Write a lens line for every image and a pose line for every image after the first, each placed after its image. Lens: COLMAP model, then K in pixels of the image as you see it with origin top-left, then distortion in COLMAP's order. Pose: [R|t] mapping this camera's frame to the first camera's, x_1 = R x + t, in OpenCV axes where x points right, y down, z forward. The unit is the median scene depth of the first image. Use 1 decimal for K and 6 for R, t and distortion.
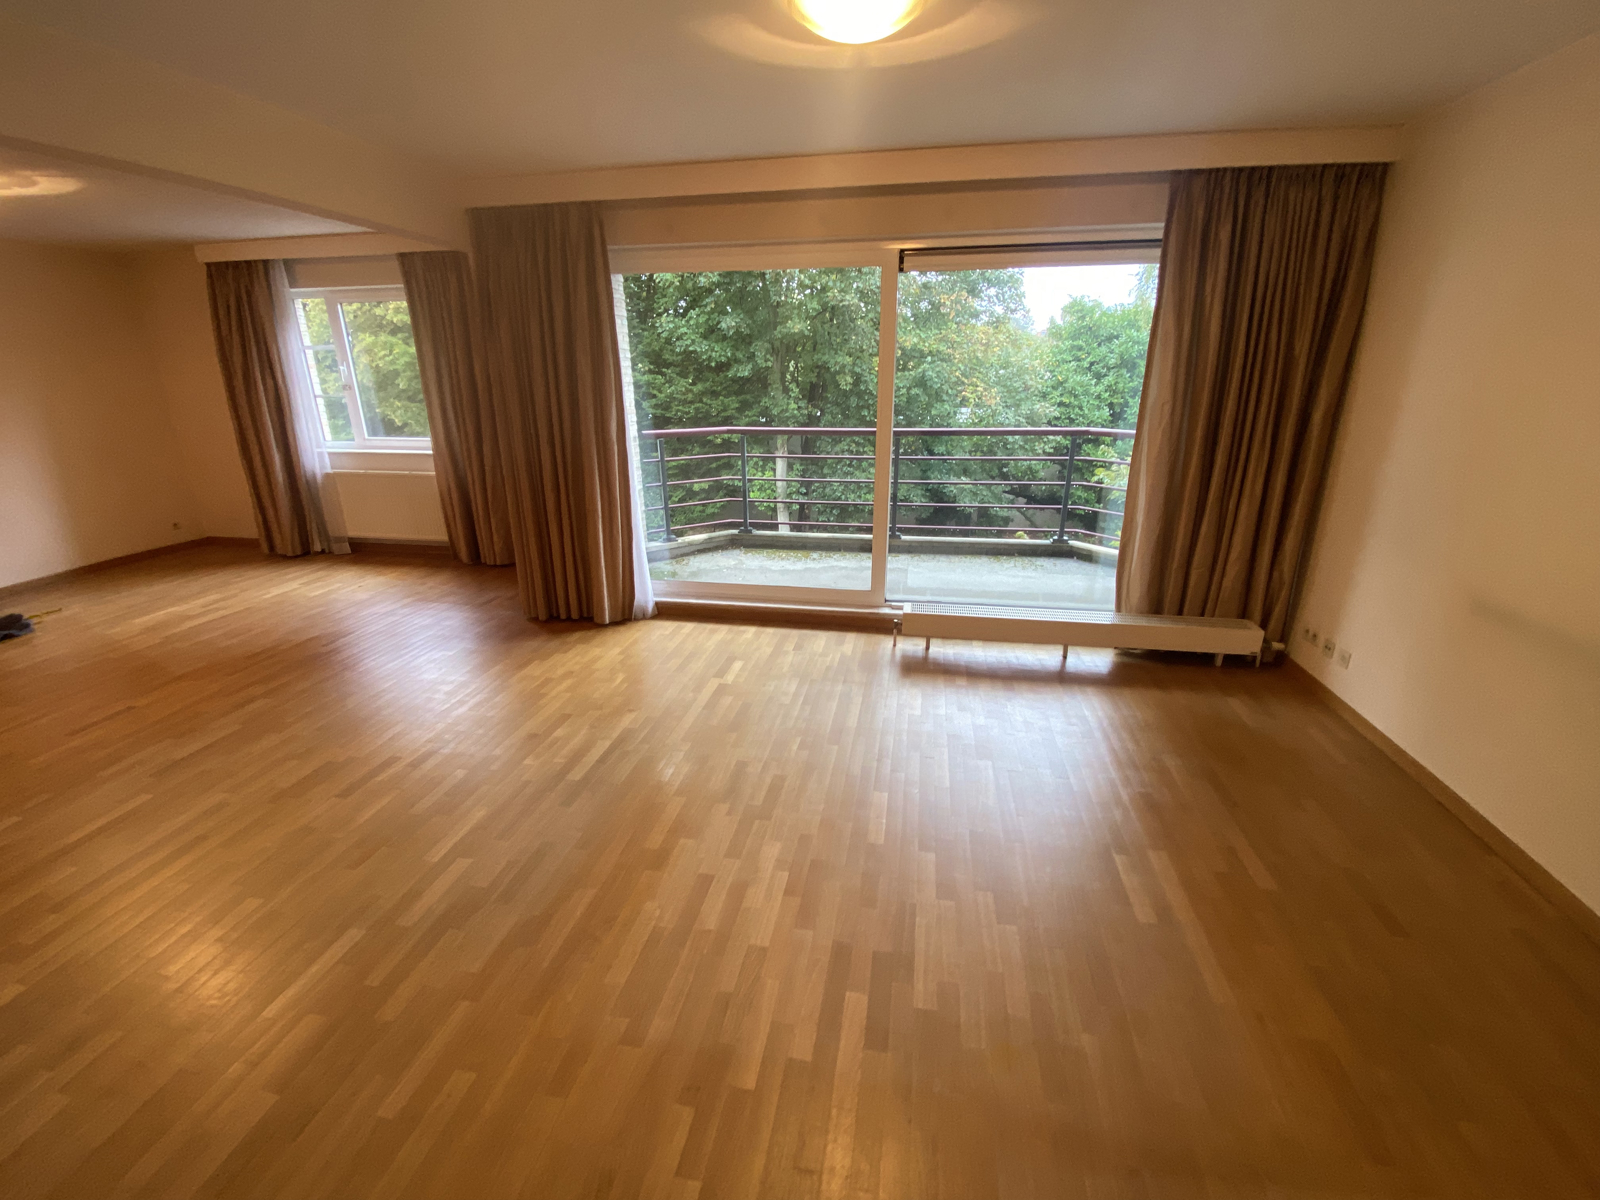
lens RADIAL K [[657.9, 0, 790.2], [0, 657.9, 600.9], [0, 0, 1]] dist [0.002371, 0.000069]
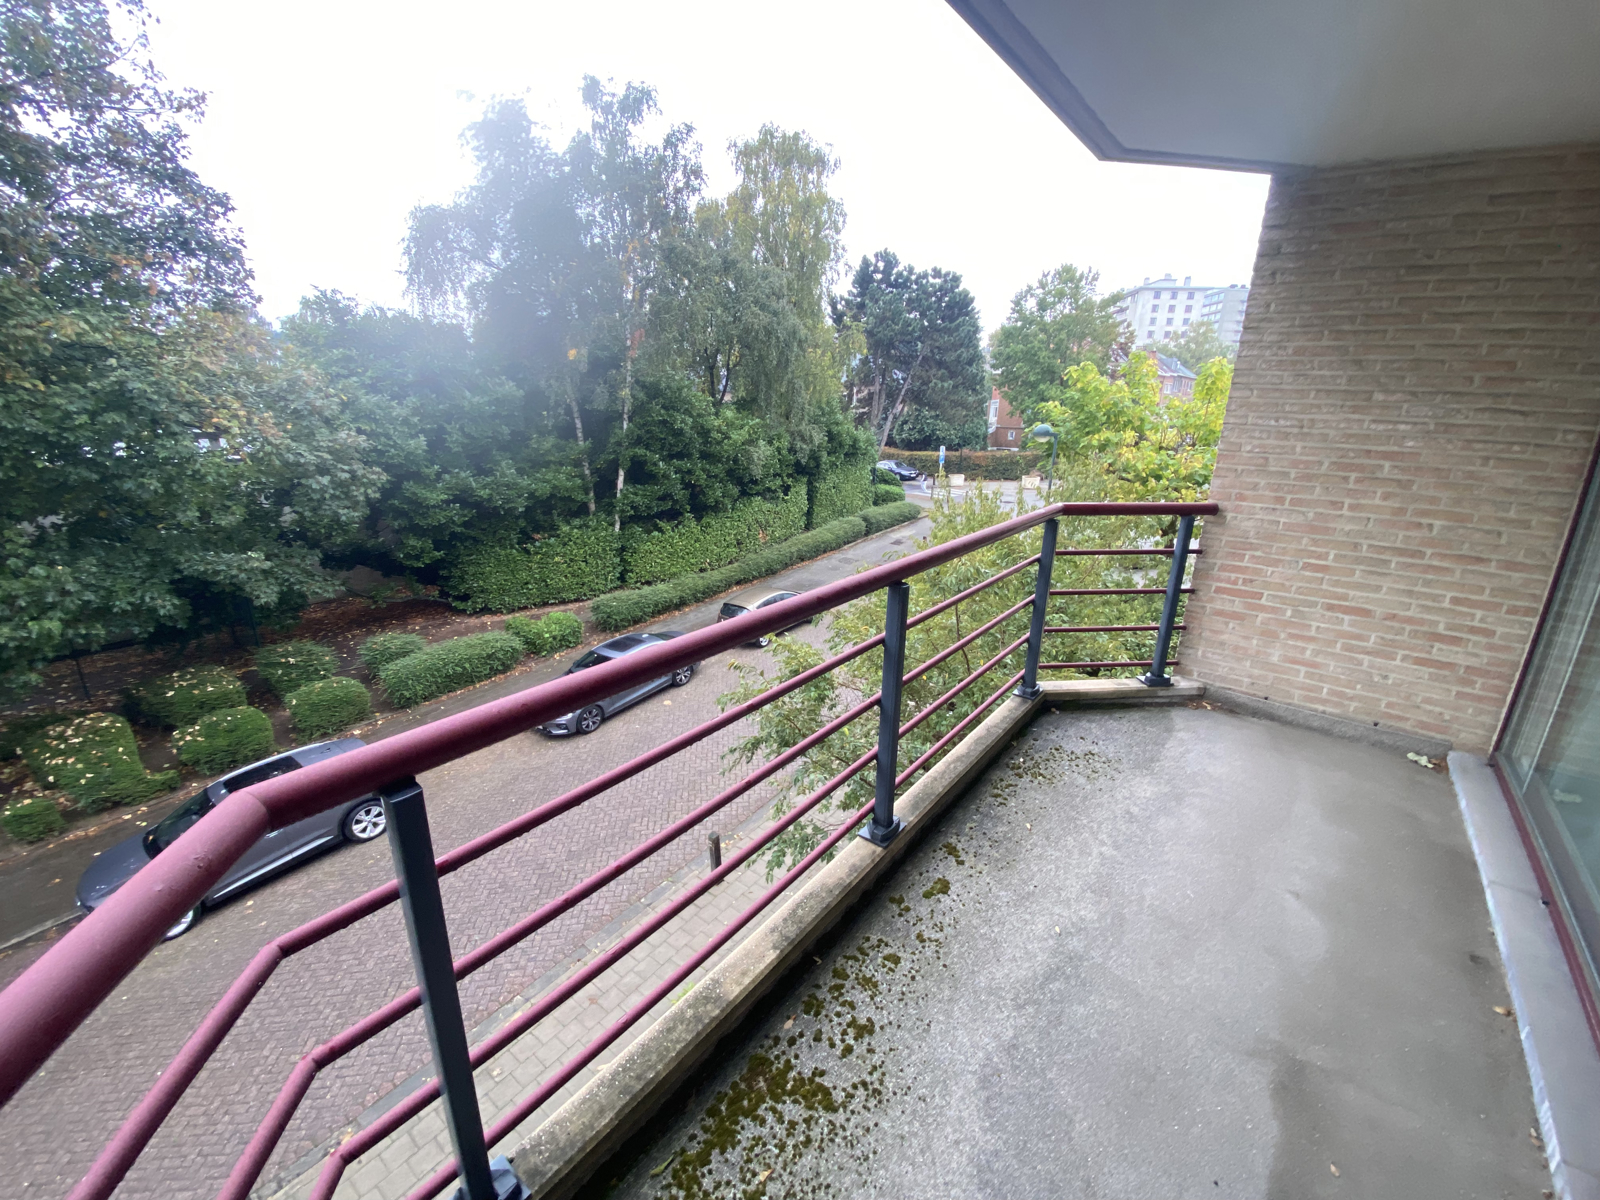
lens RADIAL K [[643.7, 0, 800.0], [0, 643.7, 600.0], [0, 0, 1]] dist [0.069747, -0.043940]
pose [[0.461656, -0.247002, 0.851976, -0.158230], [0.270140, 0.953978, 0.130195, -0.303356], [-0.844925, 0.170047, 0.507135, 0.883343]]
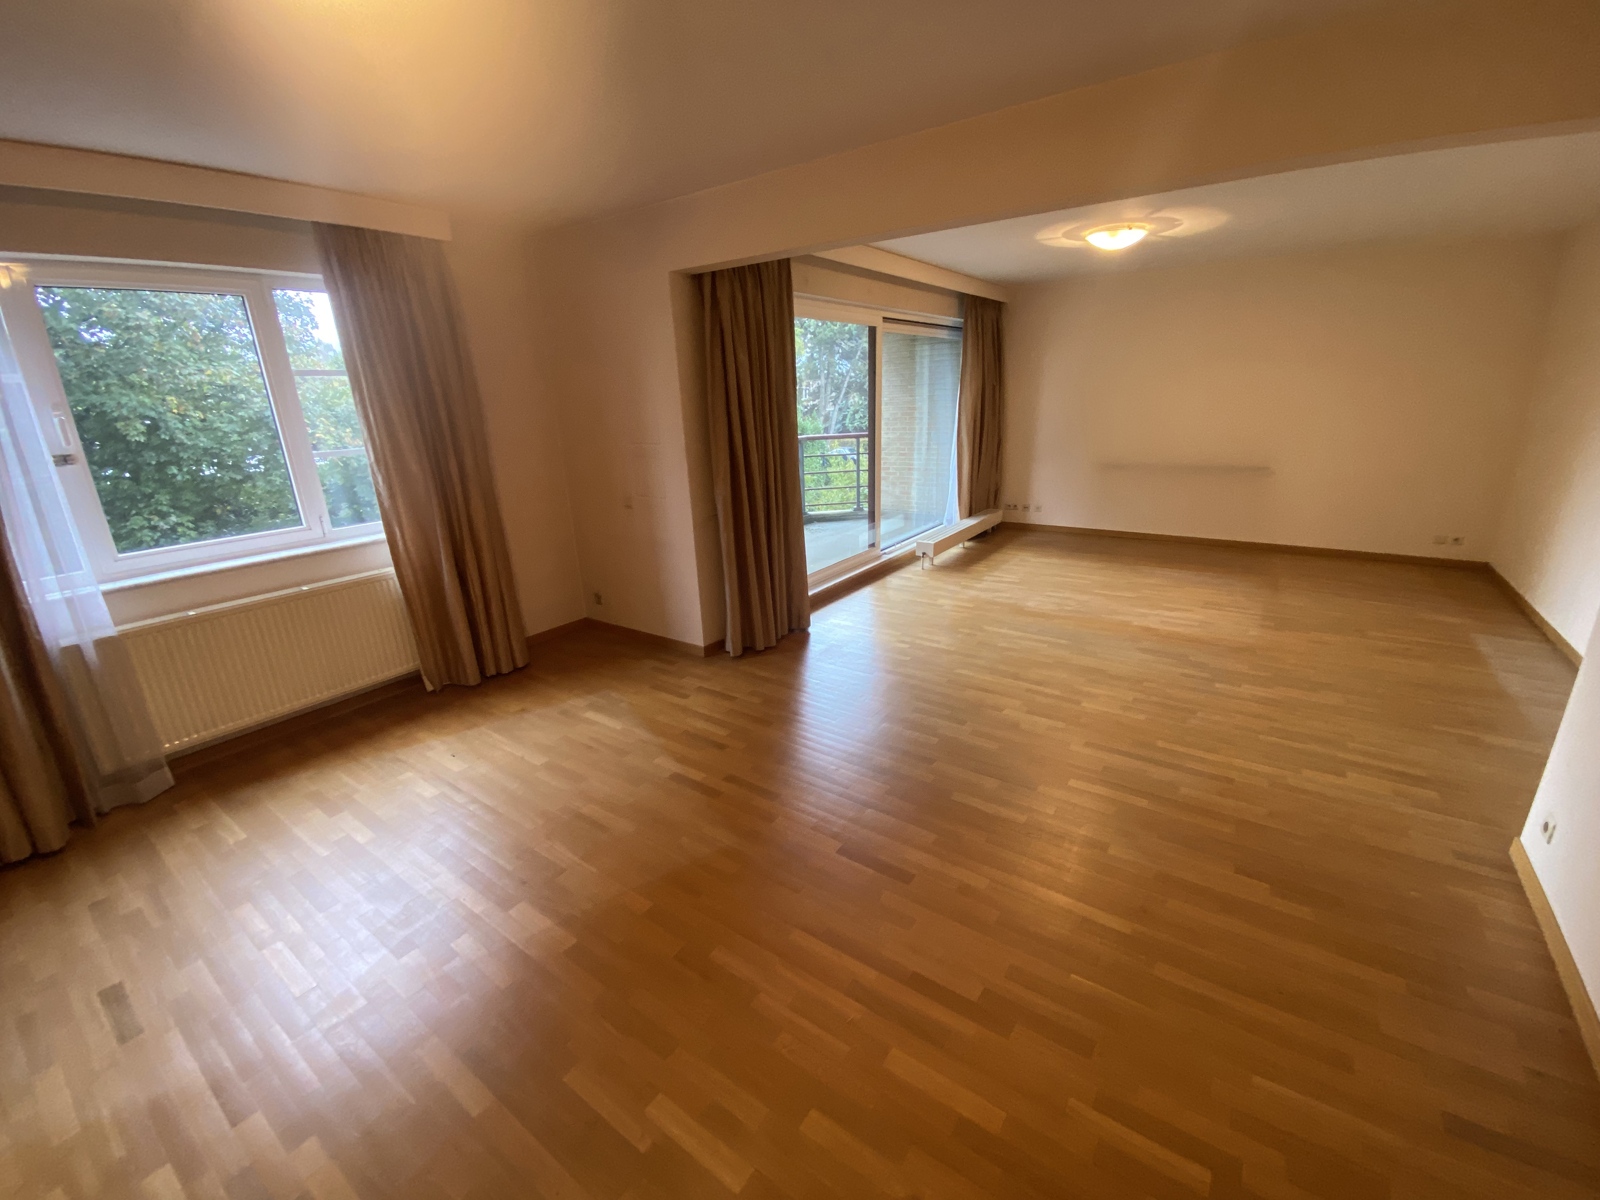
lens RADIAL K [[643.7, 0, 800.0], [0, 643.7, 600.0], [0, 0, 1]] dist [0.069747, -0.043940]
pose [[0.415467, -0.282682, 0.864568, -0.920520], [0.327430, 0.933246, 0.147791, -0.129973], [-0.848632, 0.221683, 0.480292, 0.364193]]
